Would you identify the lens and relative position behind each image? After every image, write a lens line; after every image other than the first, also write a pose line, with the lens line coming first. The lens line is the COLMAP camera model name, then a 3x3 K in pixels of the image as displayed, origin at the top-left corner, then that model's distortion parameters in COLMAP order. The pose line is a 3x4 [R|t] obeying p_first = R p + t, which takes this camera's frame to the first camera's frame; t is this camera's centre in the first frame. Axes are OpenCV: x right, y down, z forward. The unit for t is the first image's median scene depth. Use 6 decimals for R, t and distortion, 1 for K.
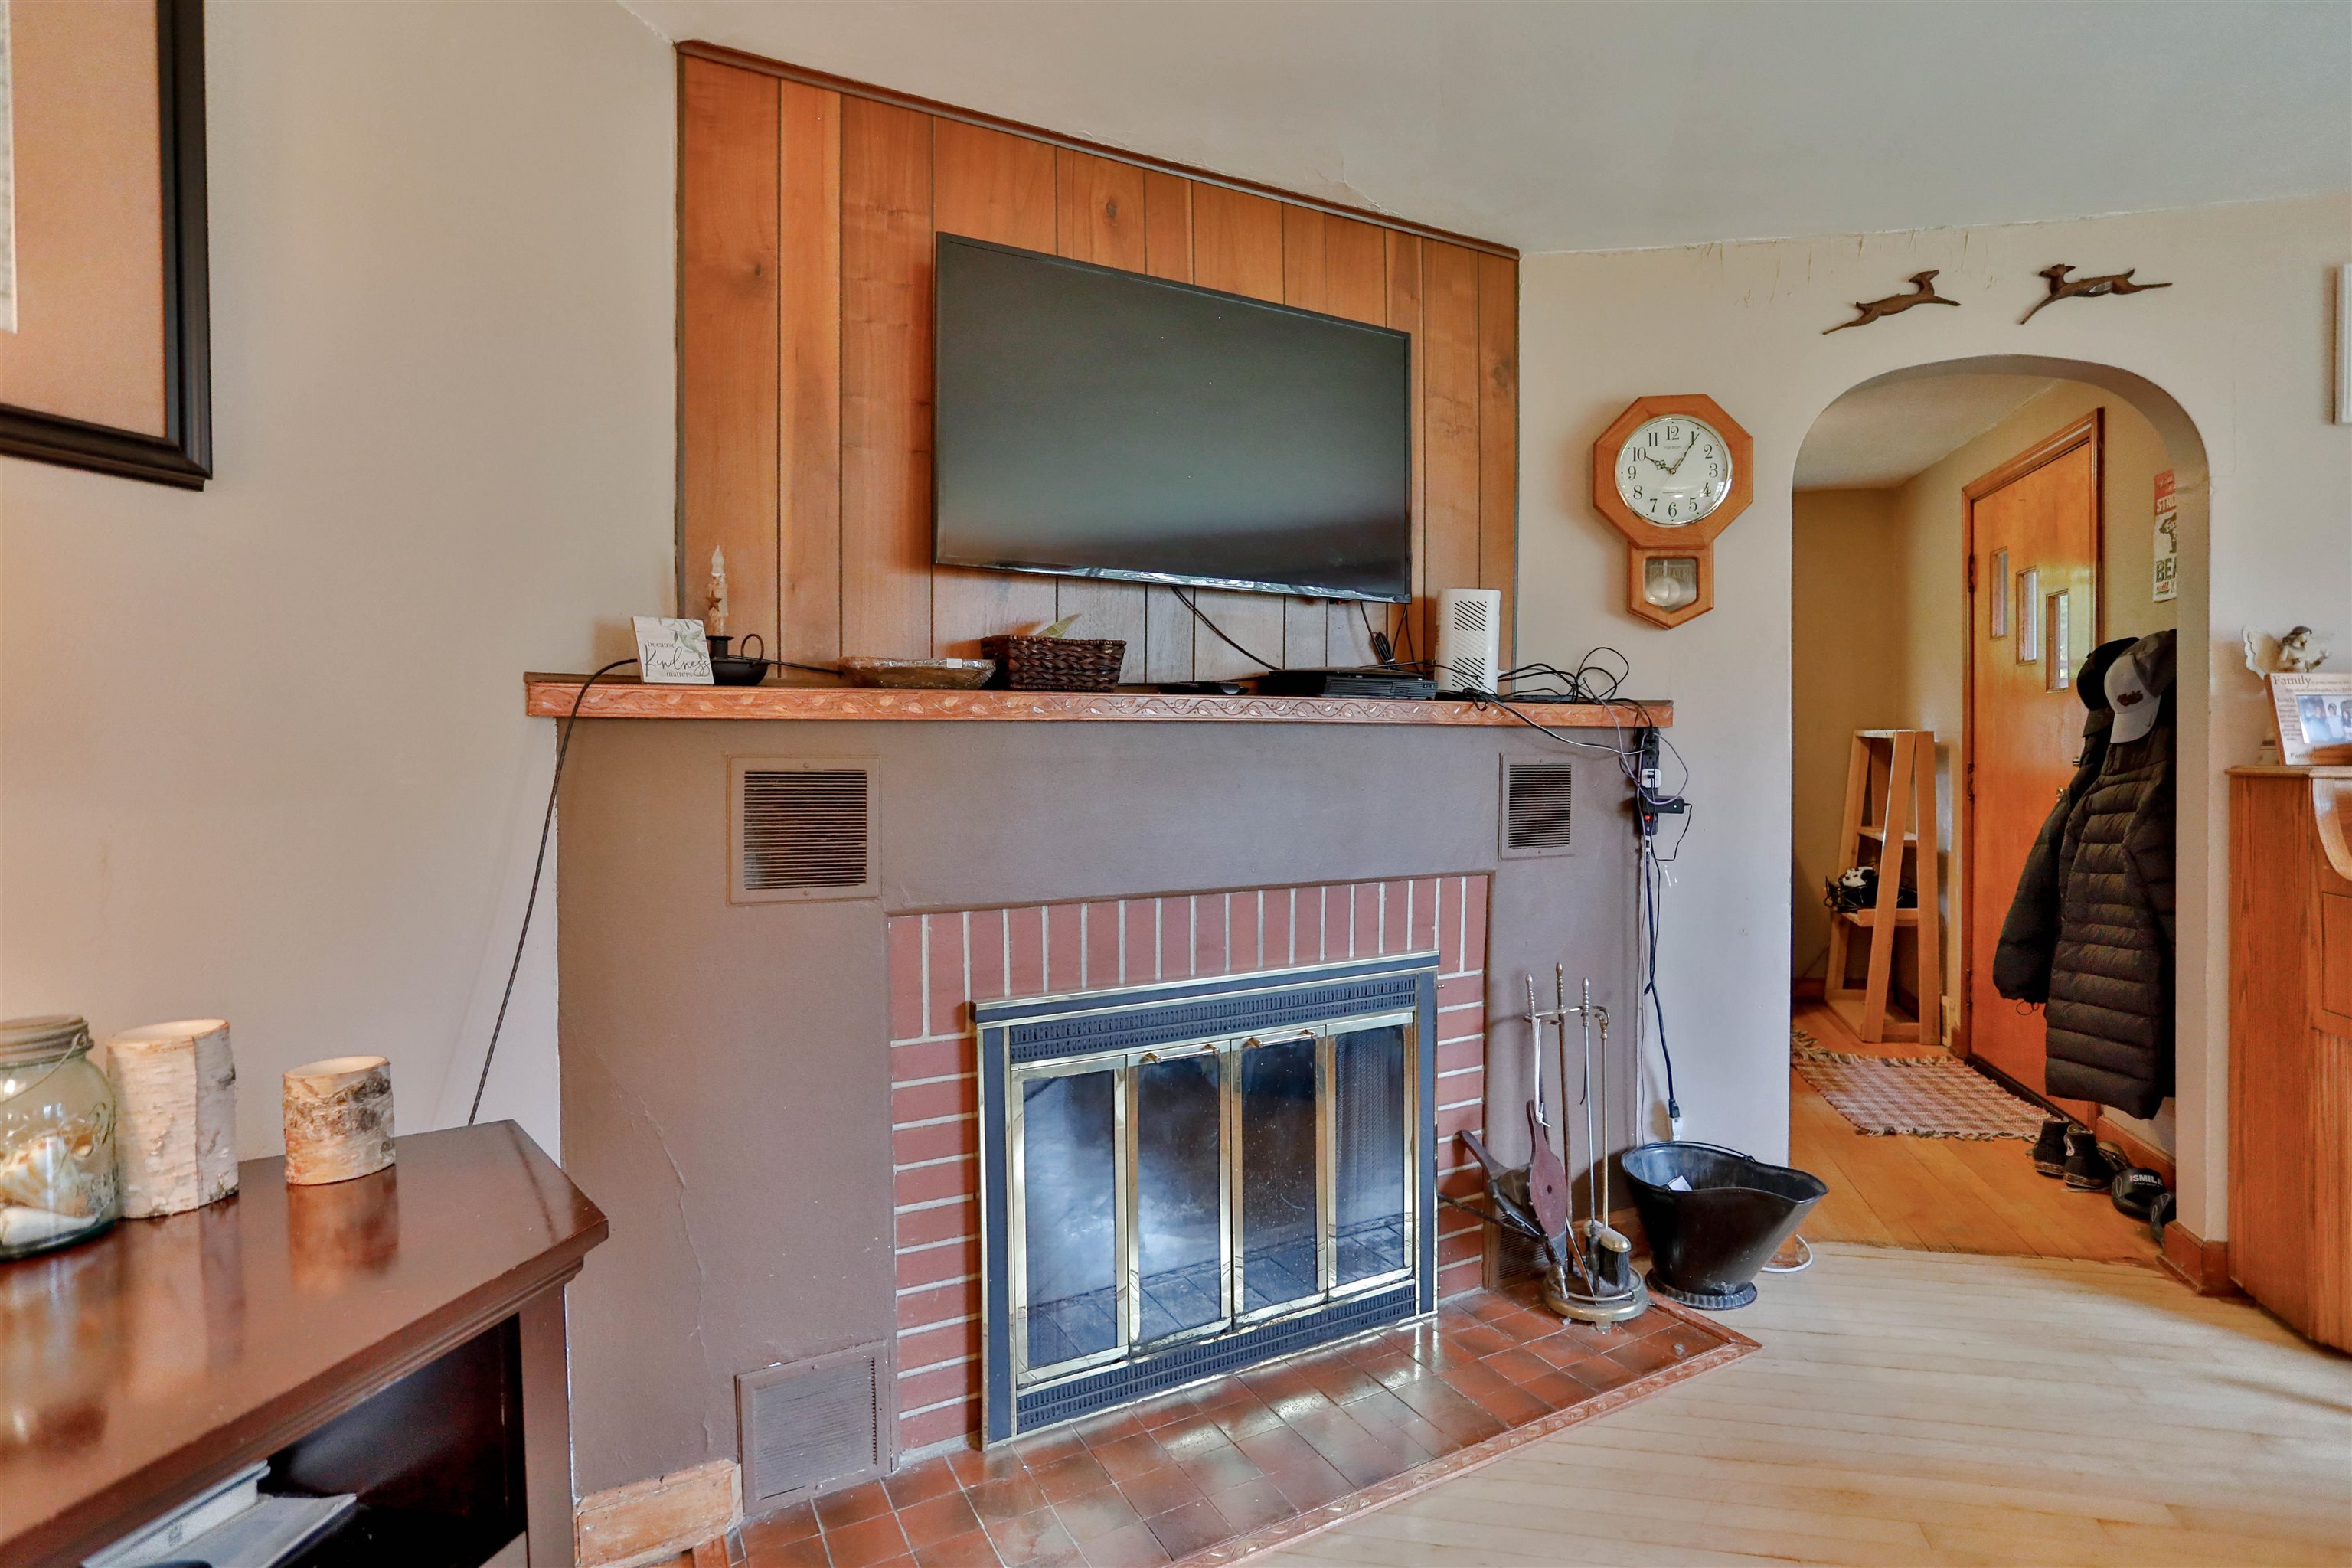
lens RADIAL K [[1201.2, 0, 1176.0], [0, 1201.2, 784.0], [0, 0, 1]] dist [-0.024675, 0.000881]
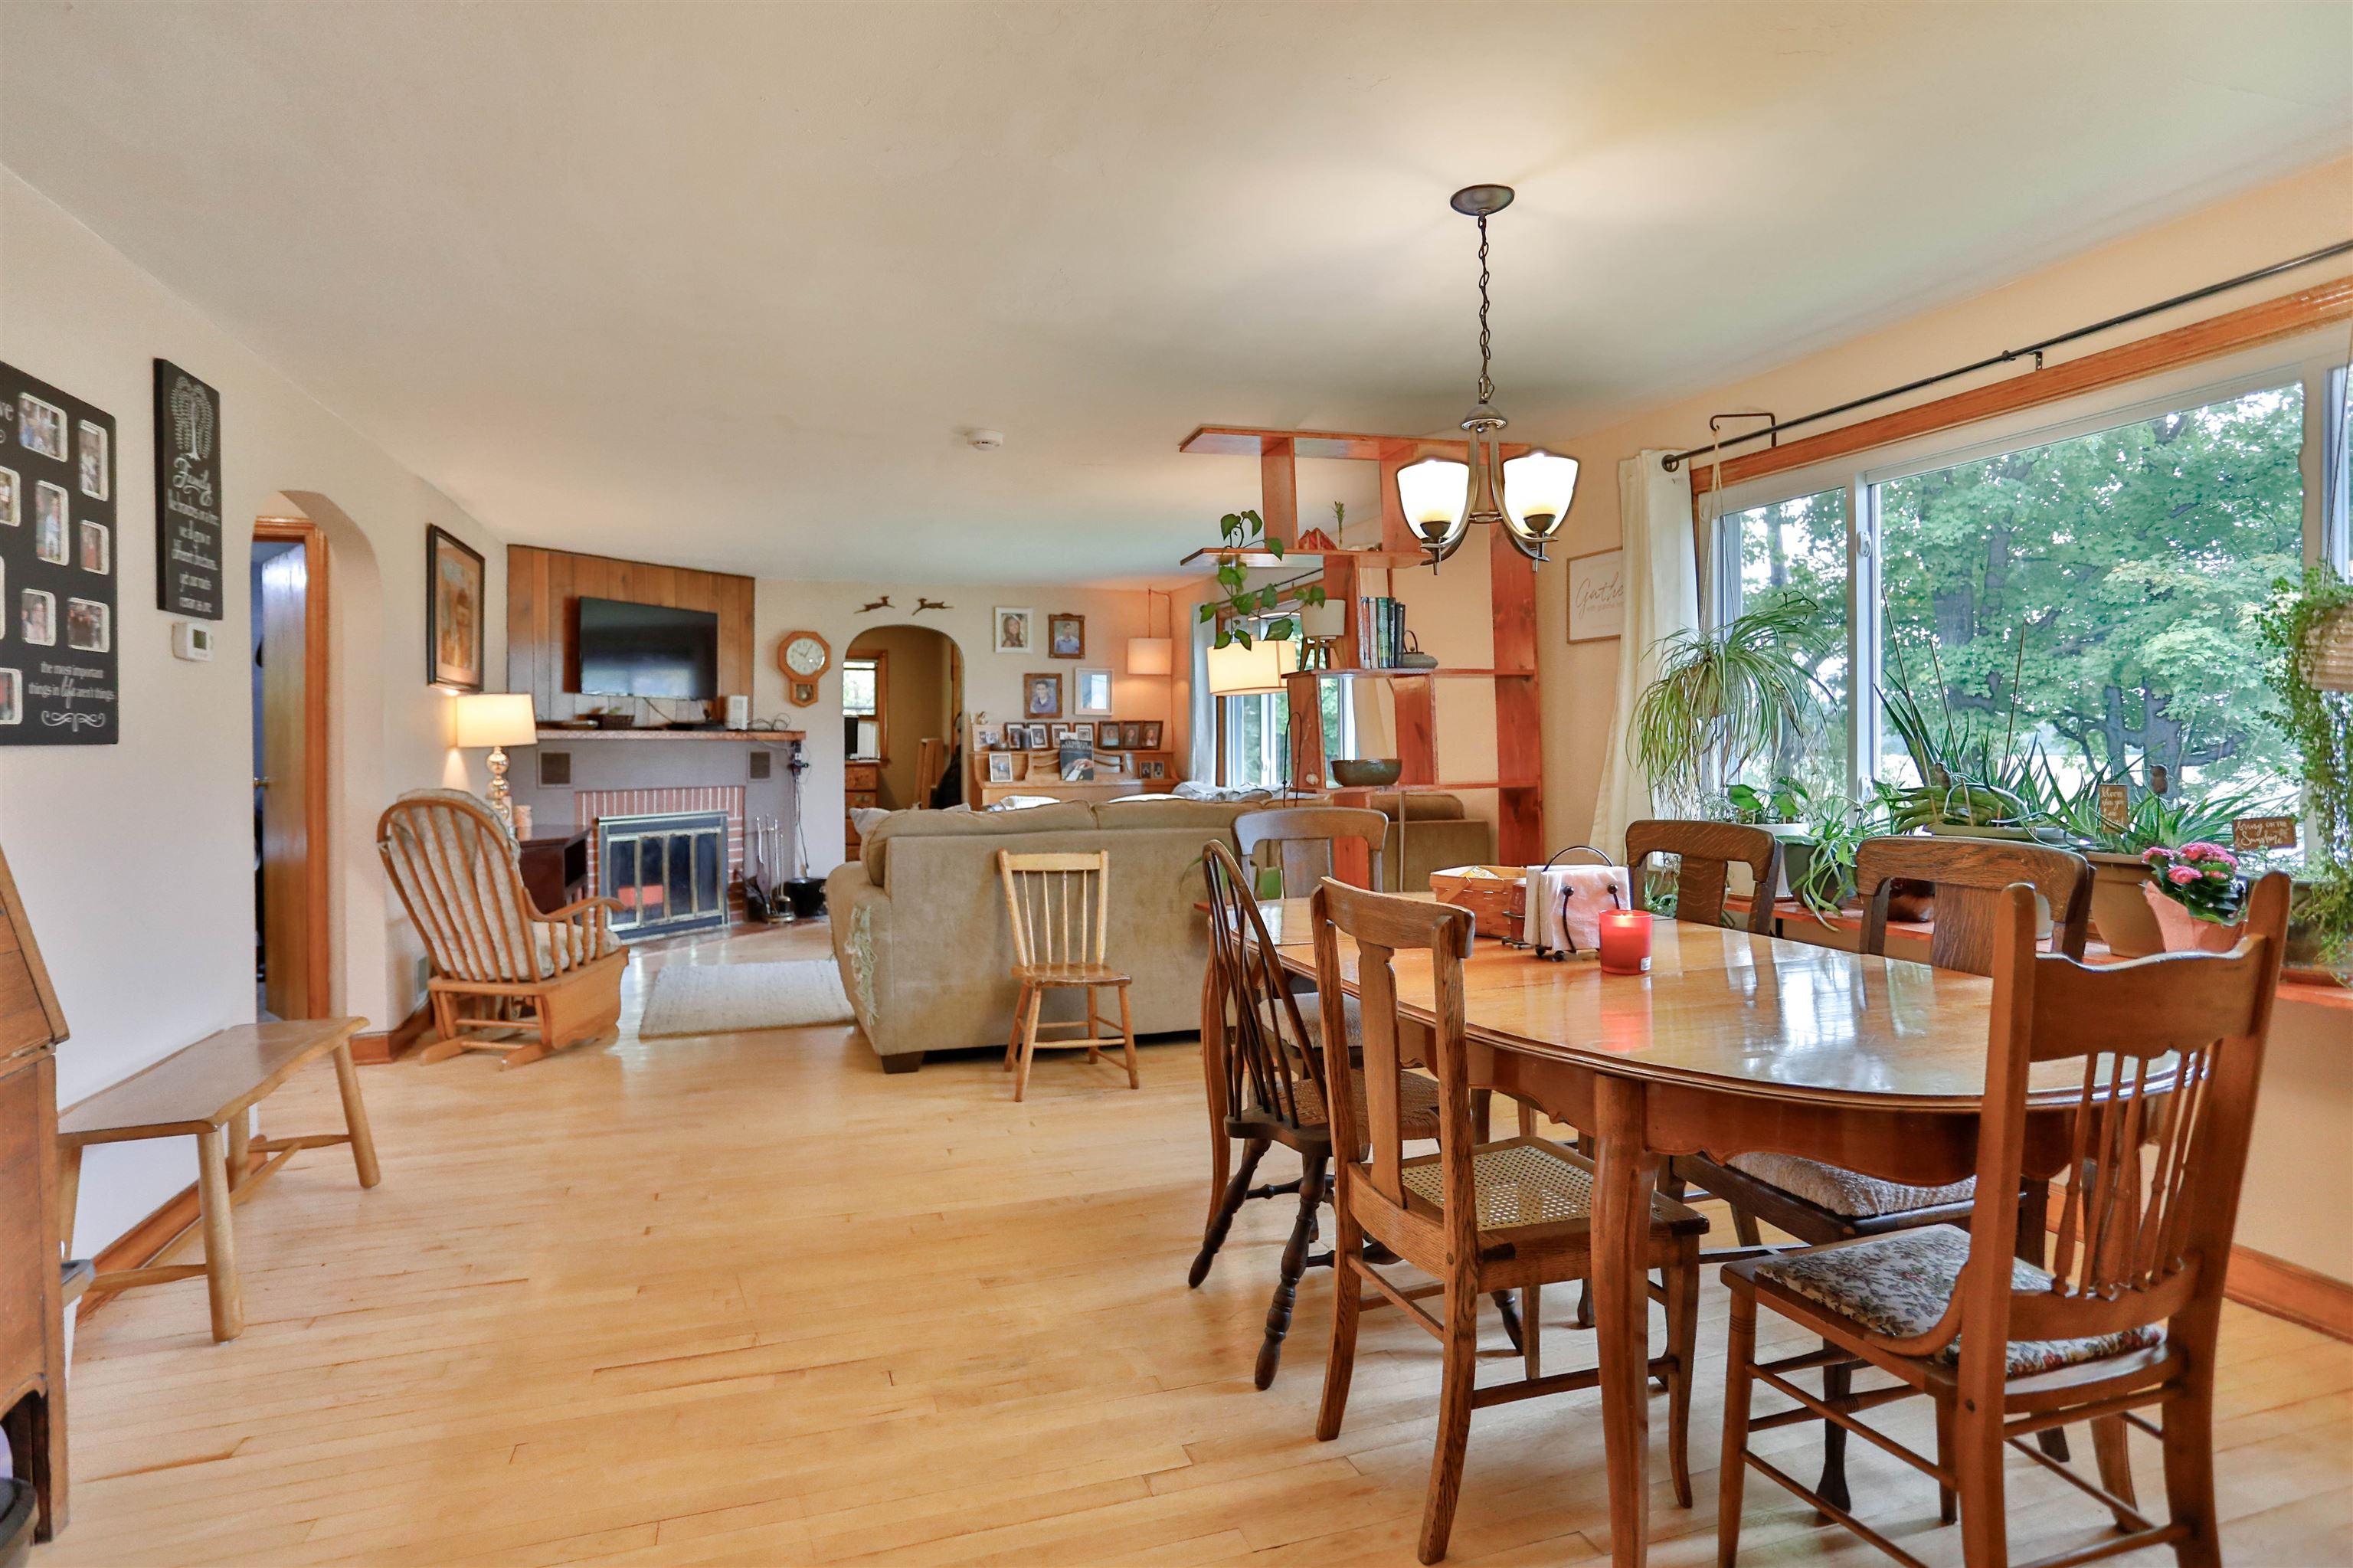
lens RADIAL K [[1201.7, 0, 1176.5], [0, 1201.7, 784.0], [0, 0, 1]] dist [-0.024675, 0.000881]
pose [[0.822464, -0.008823, 0.568748, -0.596672], [0.002303, 0.999923, 0.012181, 0.032522], [-0.568812, -0.008709, 0.822421, -2.243713]]
